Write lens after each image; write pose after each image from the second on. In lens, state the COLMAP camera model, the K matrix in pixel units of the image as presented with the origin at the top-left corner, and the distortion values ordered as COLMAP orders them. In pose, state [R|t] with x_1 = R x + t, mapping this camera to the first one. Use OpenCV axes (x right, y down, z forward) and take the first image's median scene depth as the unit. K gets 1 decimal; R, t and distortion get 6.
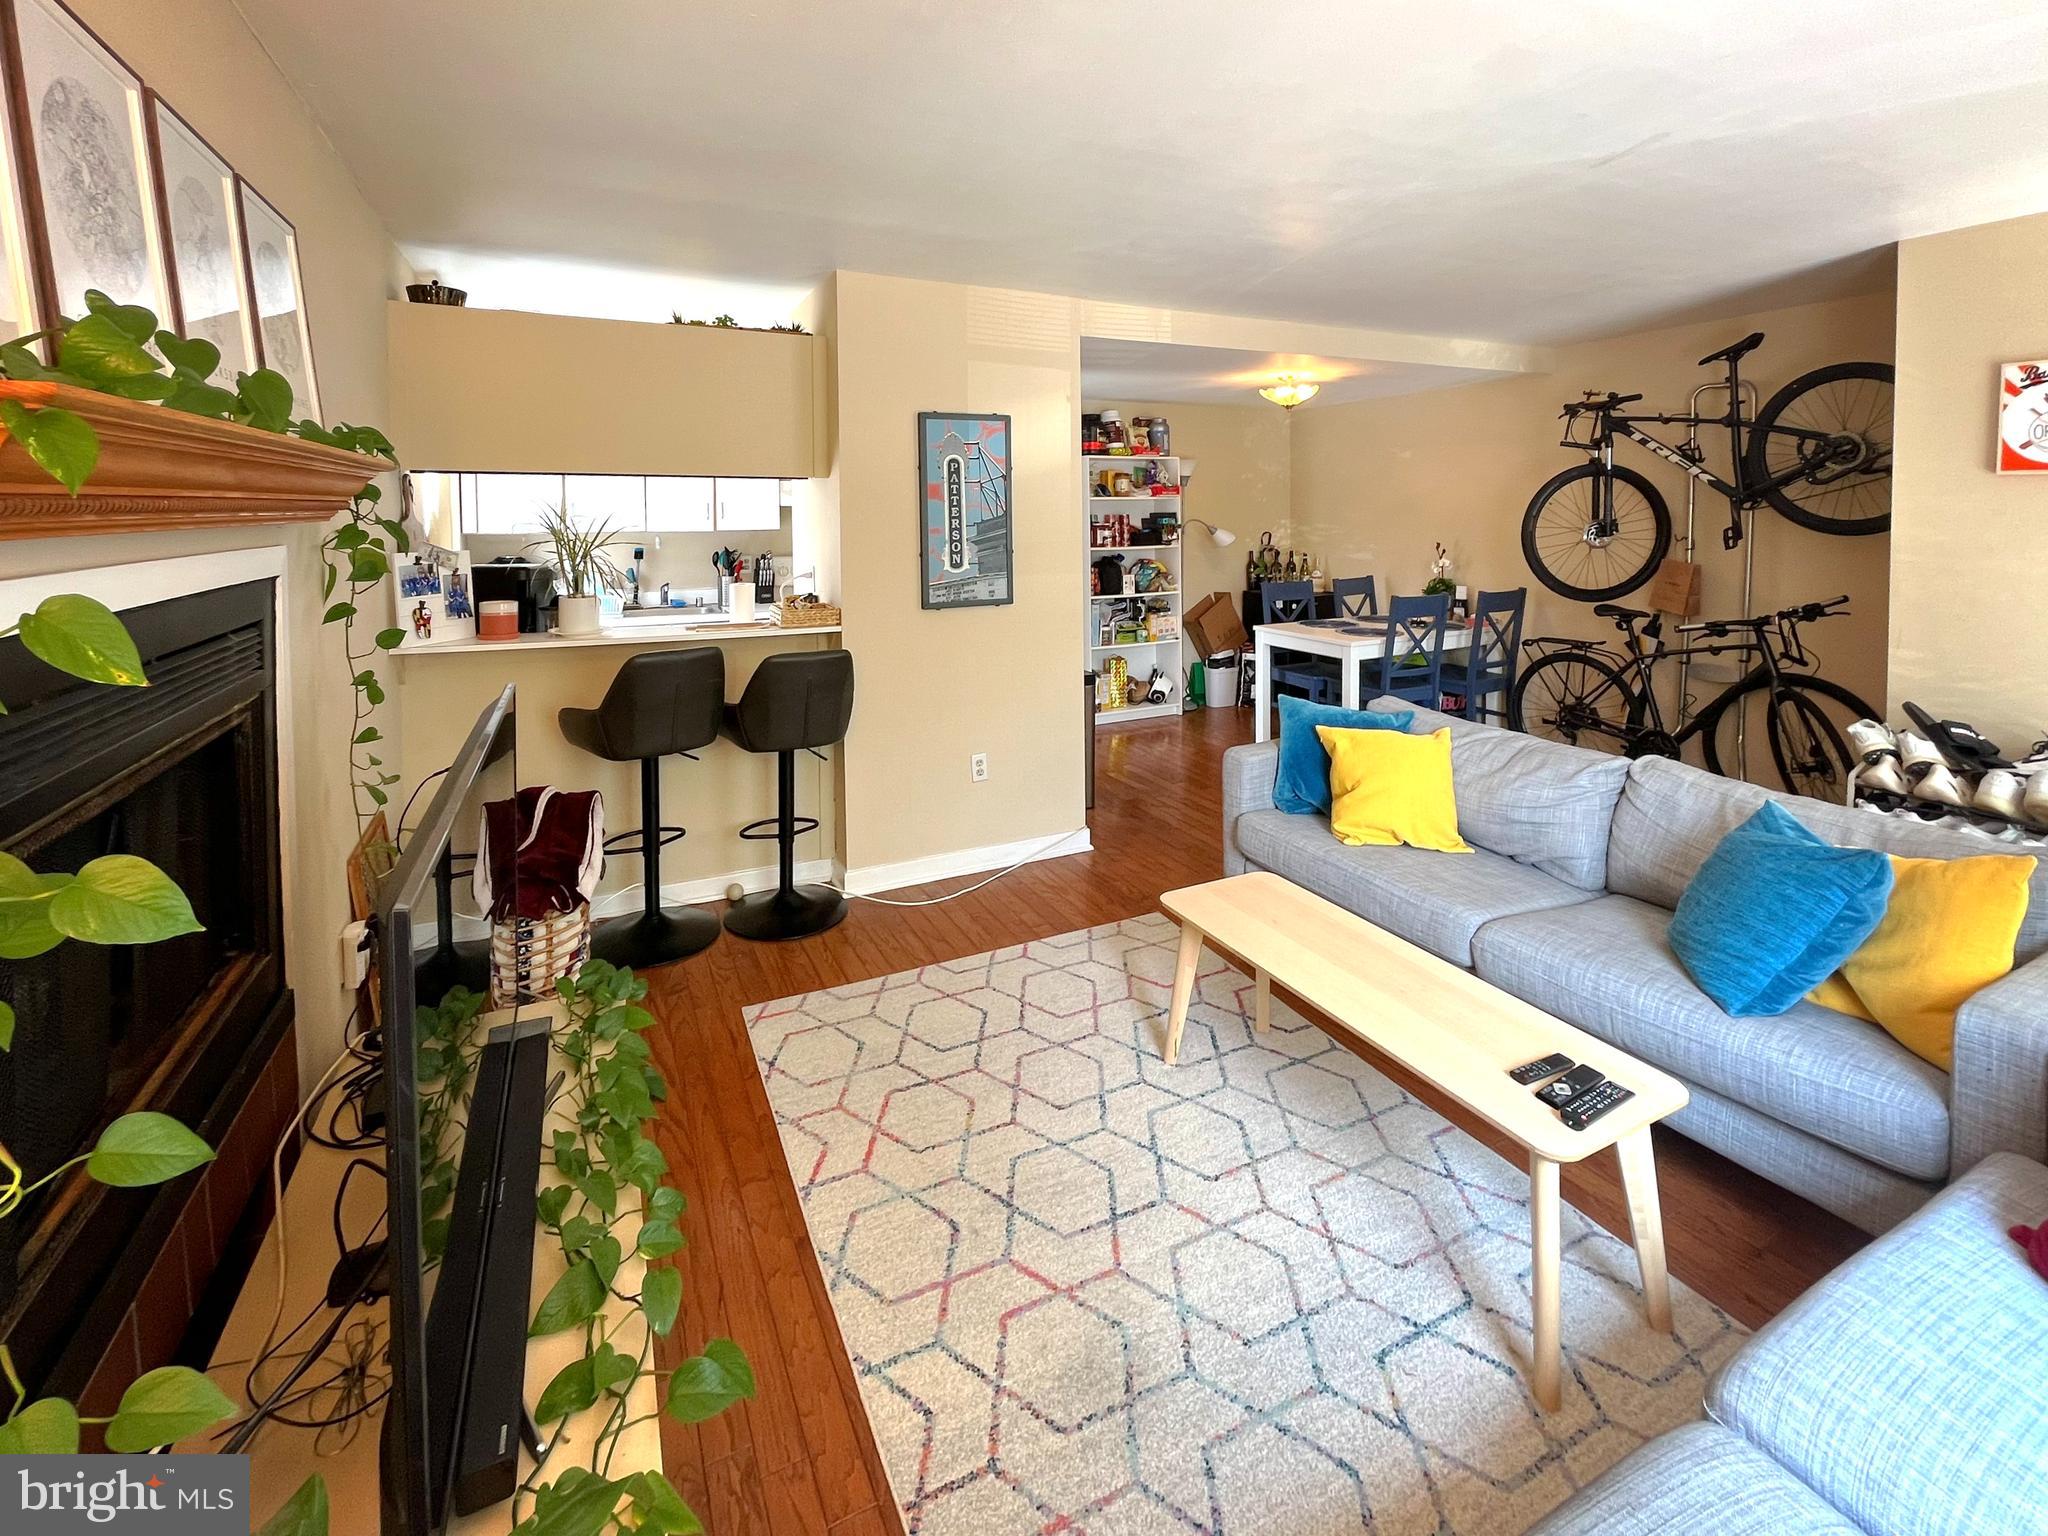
lens RADIAL K [[943.7, 0, 1019.8], [0, 943.7, 539.8], [0, 0, 1]] dist [-0.003139, -0.000234]
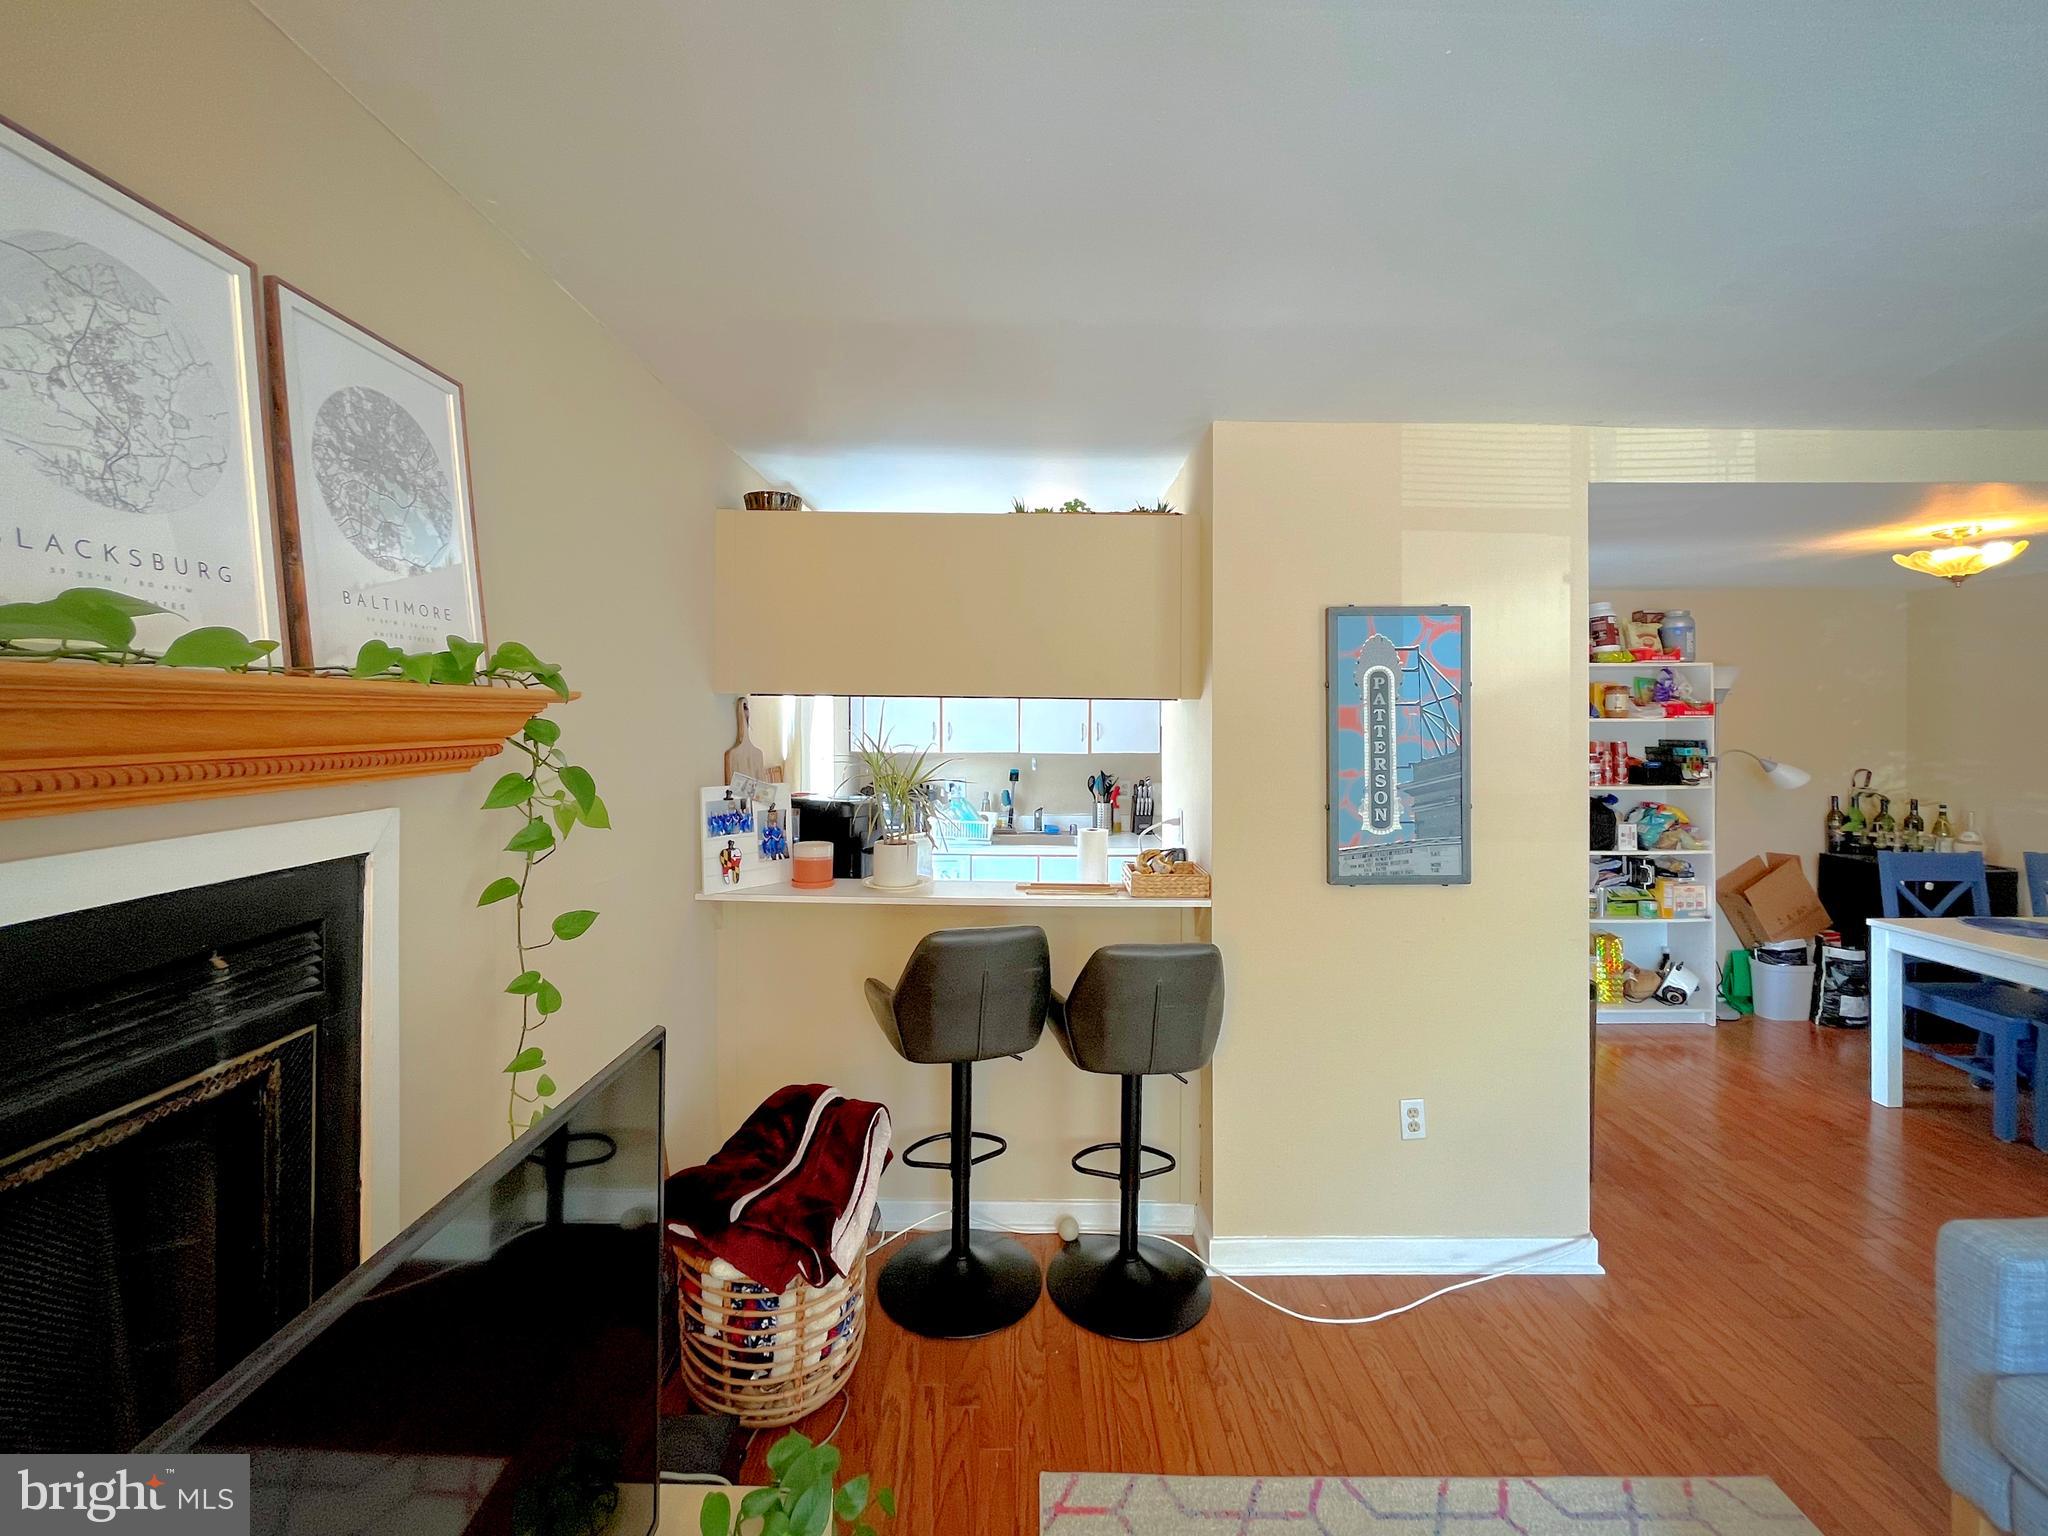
lens RADIAL K [[864.9, 0, 1008.4], [0, 864.9, 721.6], [0, 0, 1]] dist [-0.001685, -0.000314]
pose [[0.896012, 0.010166, -0.443914, -0.019942], [-0.022750, 0.999476, -0.023031, -0.017696], [0.443447, 0.030735, 0.895773, 0.195868]]
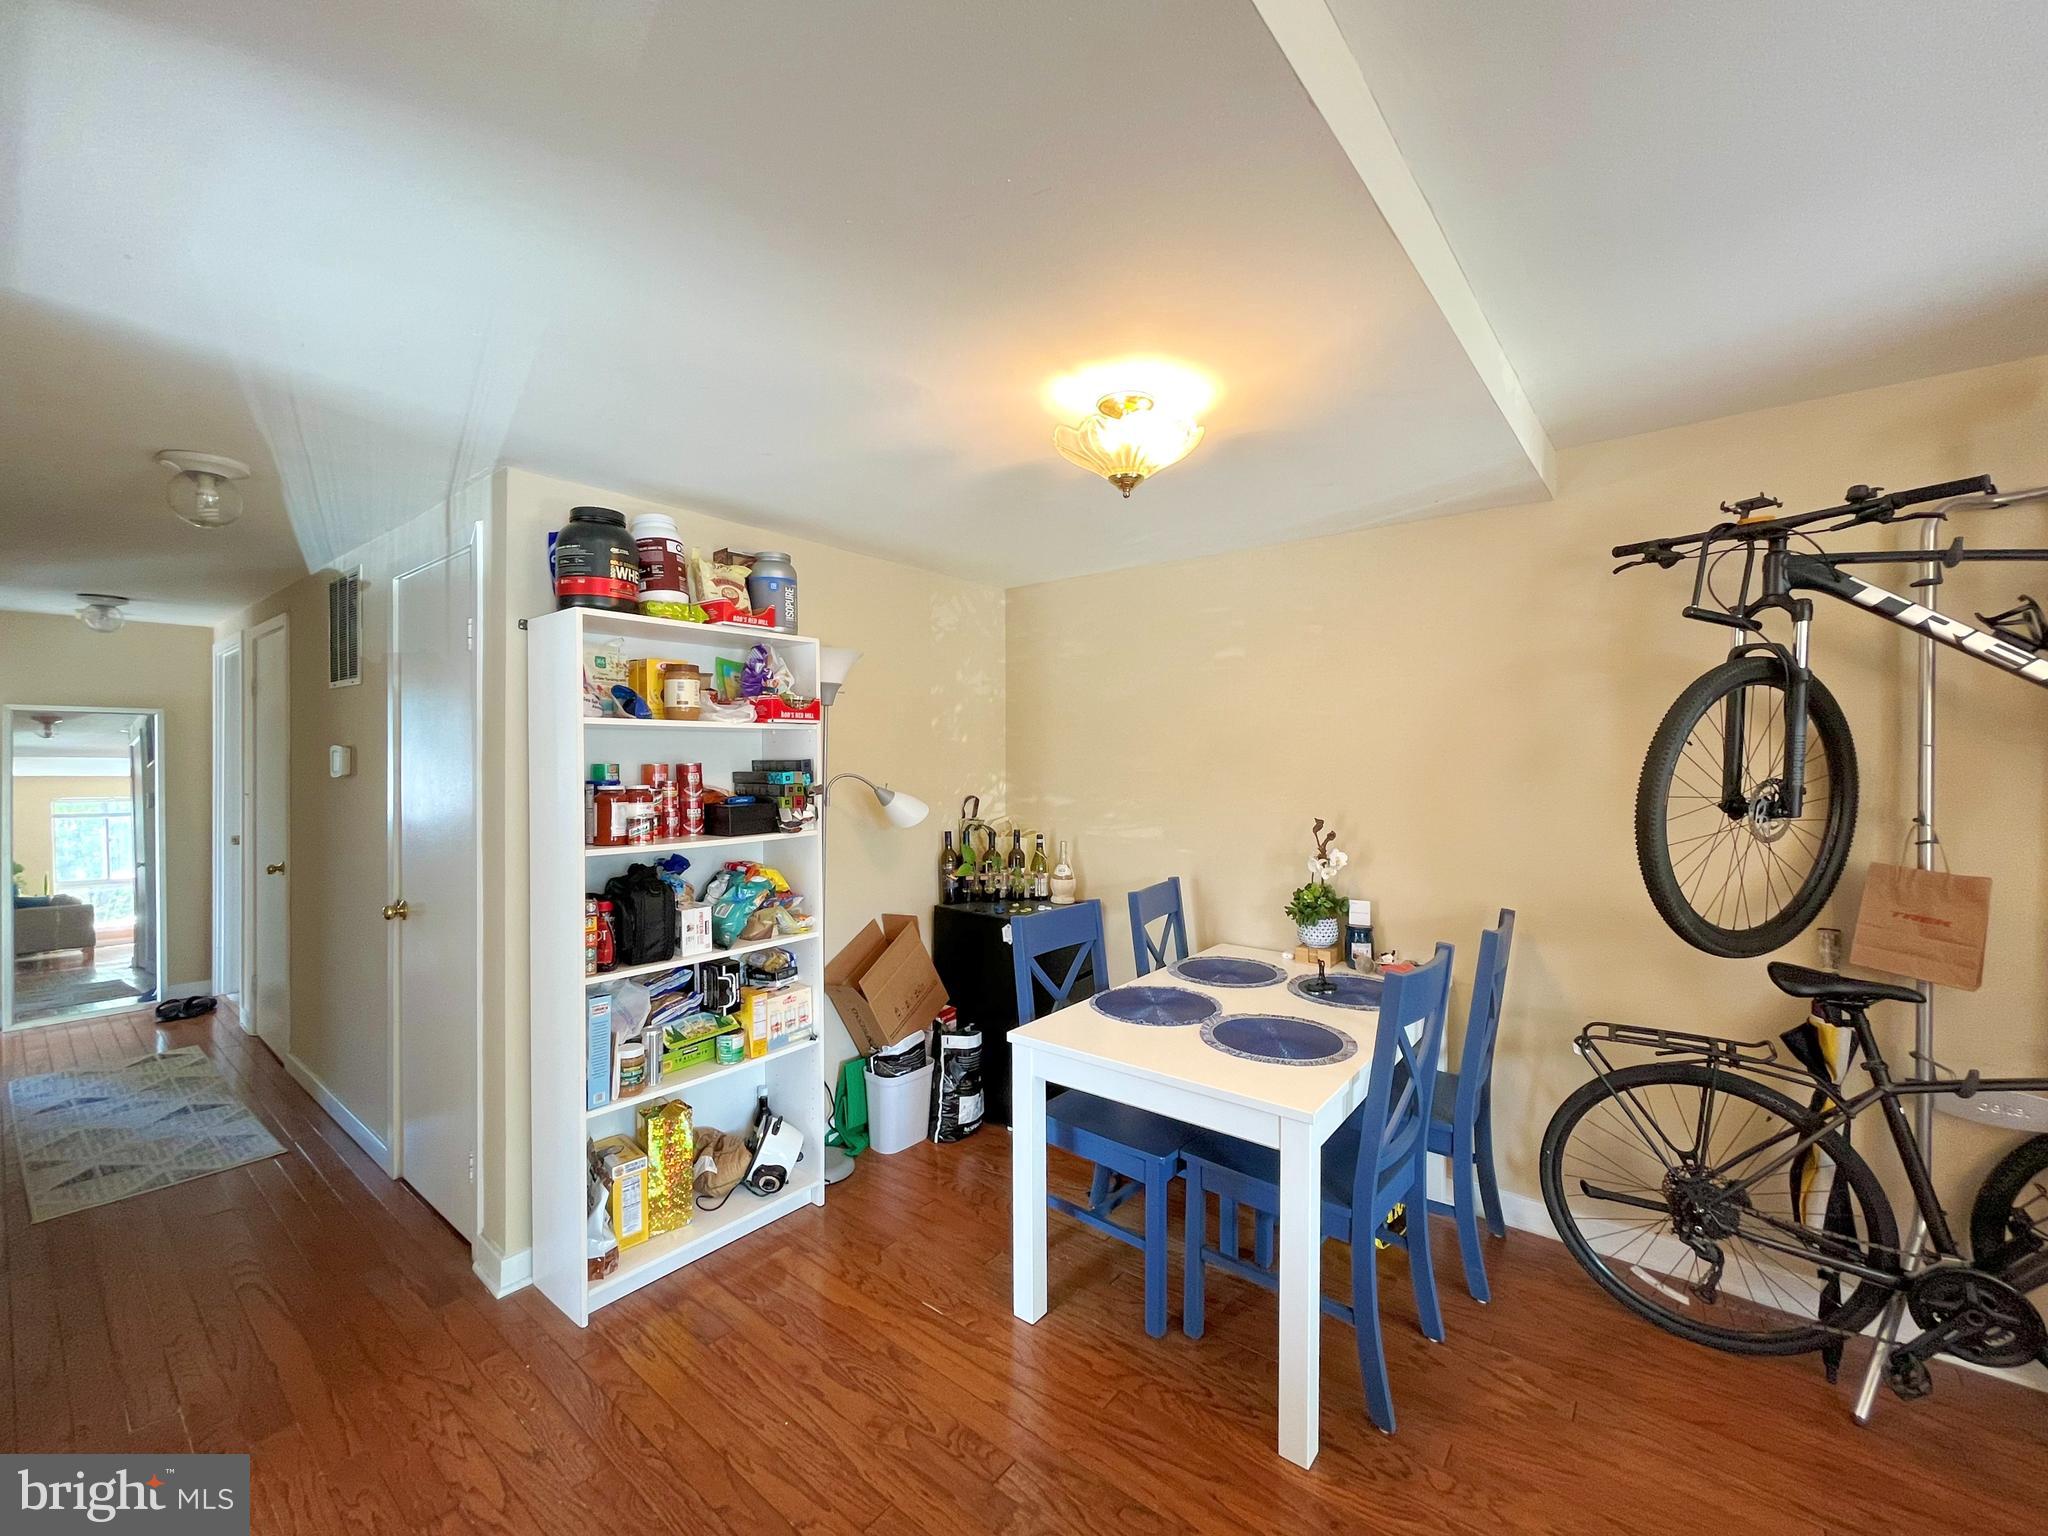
lens RADIAL K [[821.4, 0, 1021.9], [0, 821.4, 763.5], [0, 0, 1]] dist [-0.003407, -0.000392]
pose [[0.906227, 0.006866, 0.422735, 0.099000], [0.005863, 0.999568, -0.028803, -0.016689], [-0.422750, 0.028580, 0.905795, 0.657295]]
